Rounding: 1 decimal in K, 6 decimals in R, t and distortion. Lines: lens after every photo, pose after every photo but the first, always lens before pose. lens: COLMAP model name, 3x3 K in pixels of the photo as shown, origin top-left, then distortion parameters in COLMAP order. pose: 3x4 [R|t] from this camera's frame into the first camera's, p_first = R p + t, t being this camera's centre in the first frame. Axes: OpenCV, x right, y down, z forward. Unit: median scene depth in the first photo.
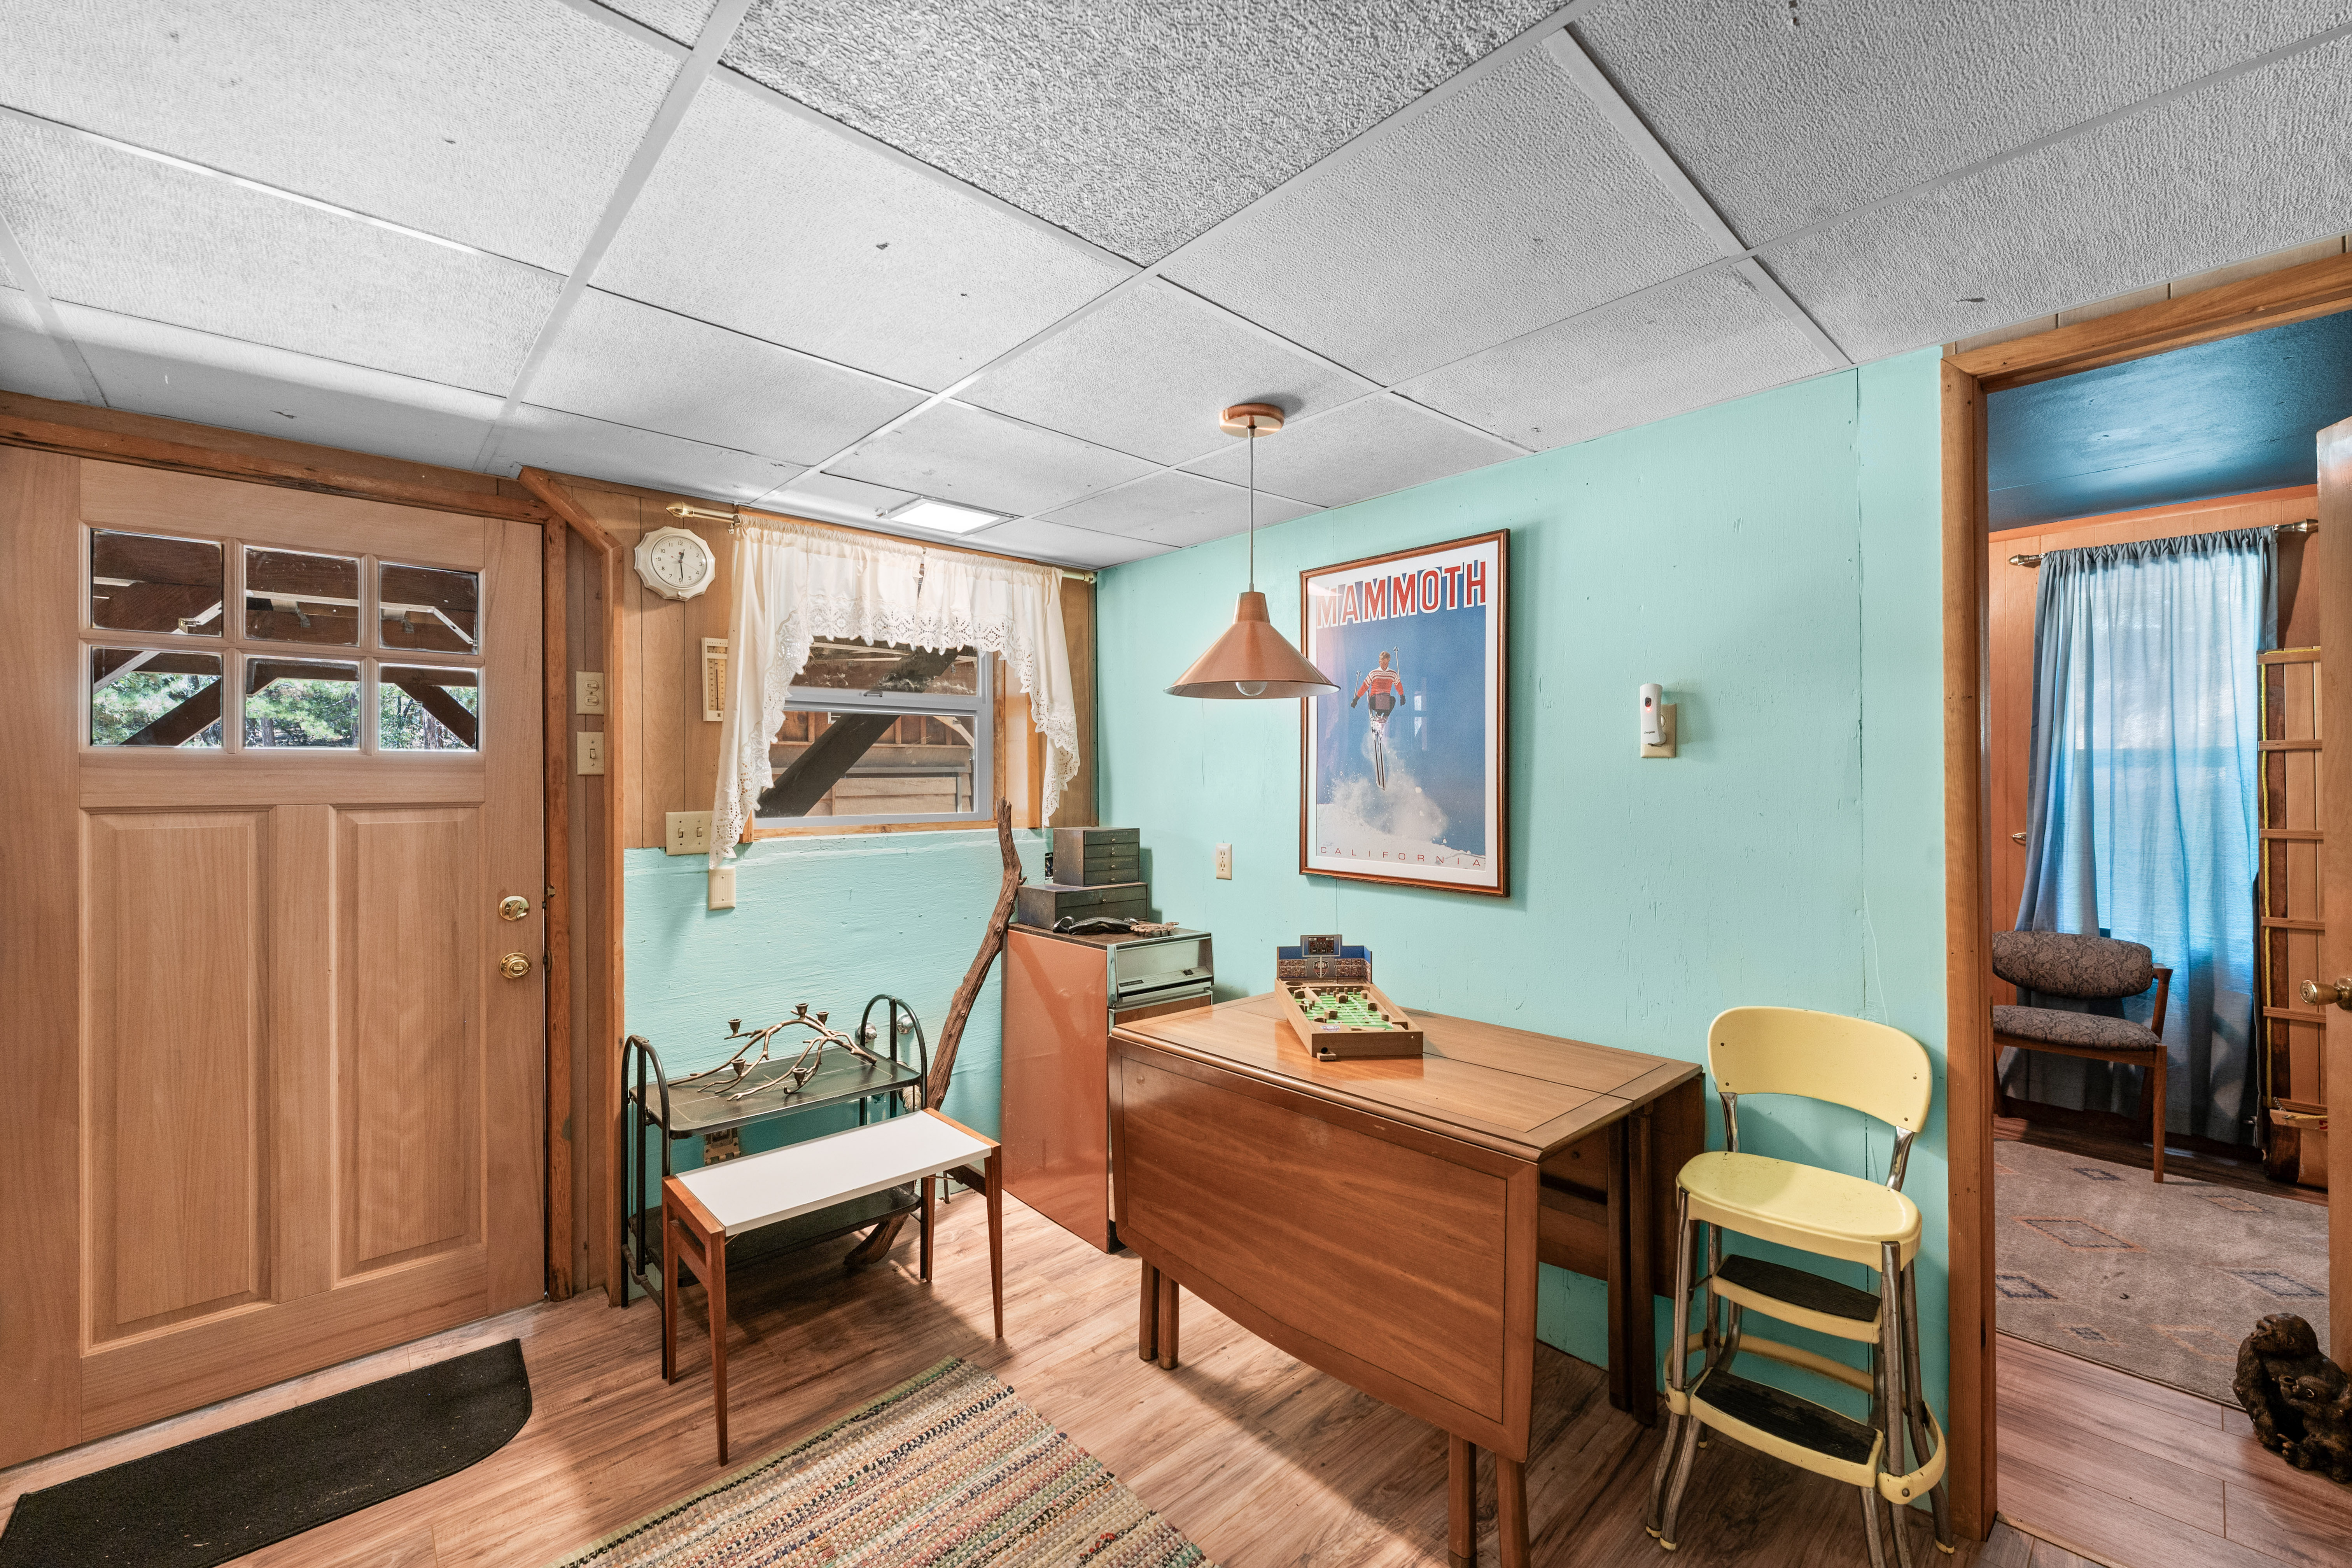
lens RADIAL K [[942.9, 0, 1172.9], [0, 942.9, 774.0], [0, 0, 1]] dist [0.001555, -0.000355]
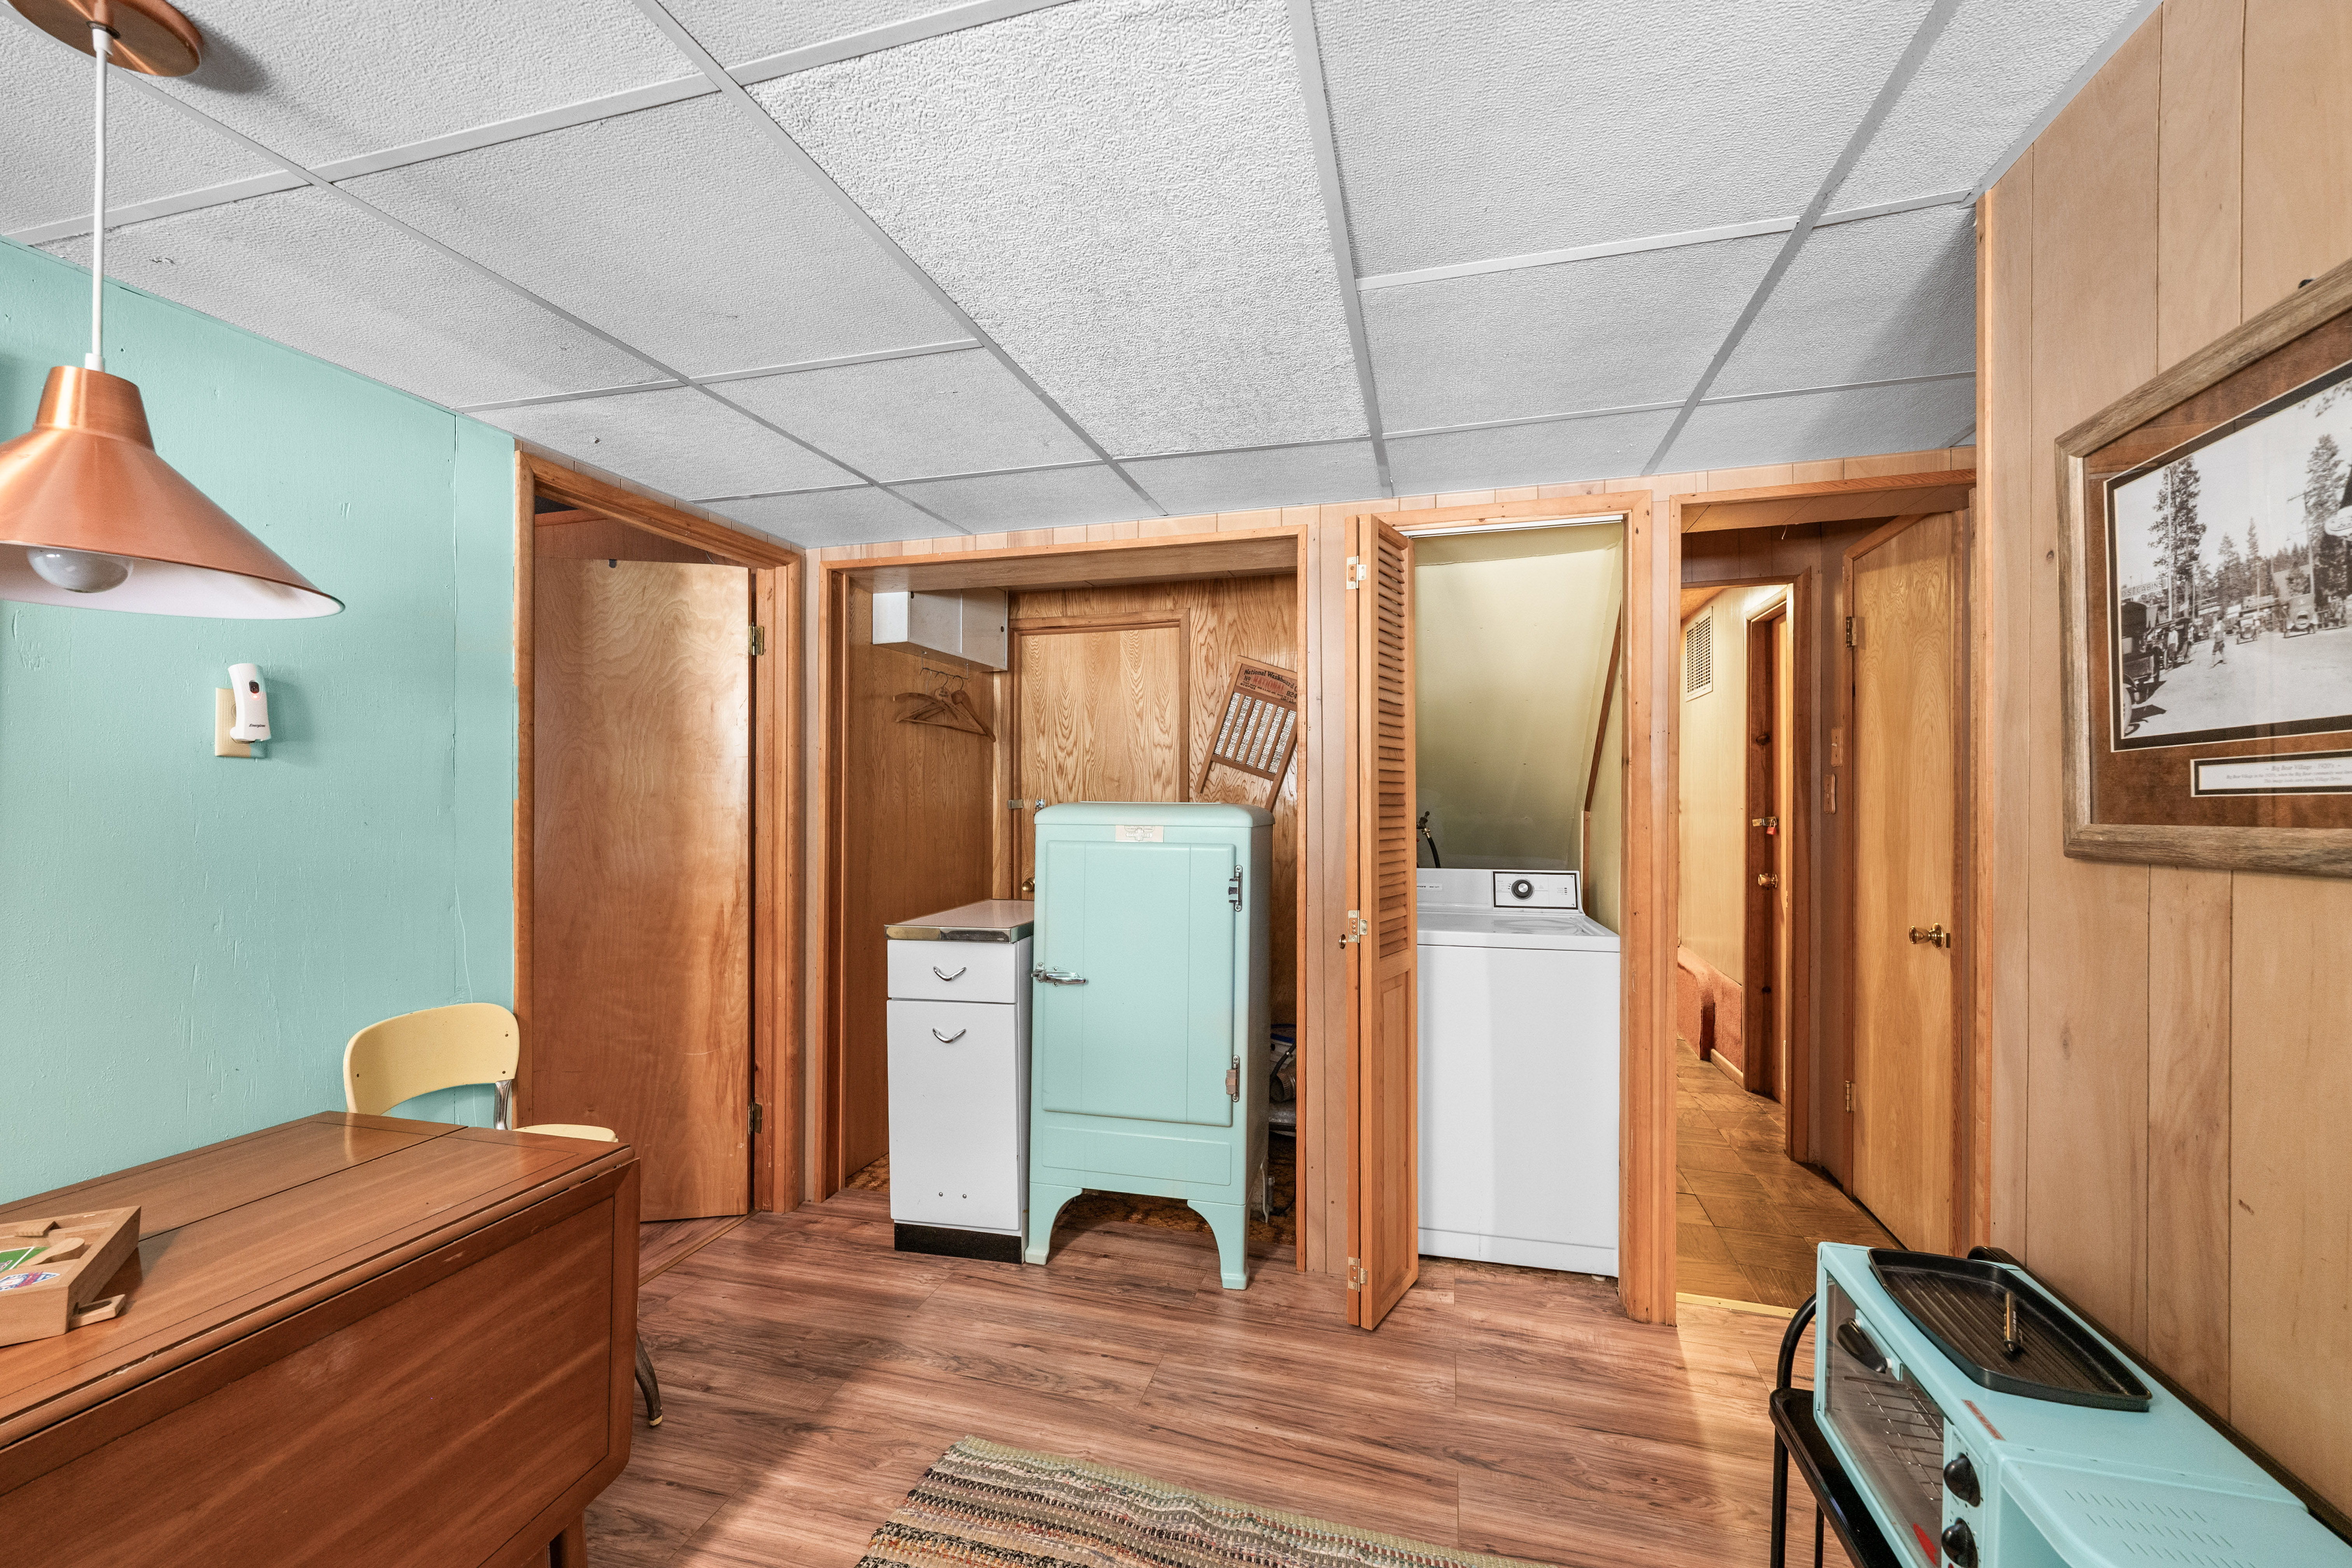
lens RADIAL K [[942.9, 0, 1180.5], [0, 942.9, 793.1], [0, 0, 1]] dist [0.001555, -0.000355]
pose [[-0.525438, 0.005632, 0.850813, -0.607312], [-0.003729, 0.999953, -0.008922, 0.017563], [-0.850824, -0.007860, -0.525392, 0.789765]]
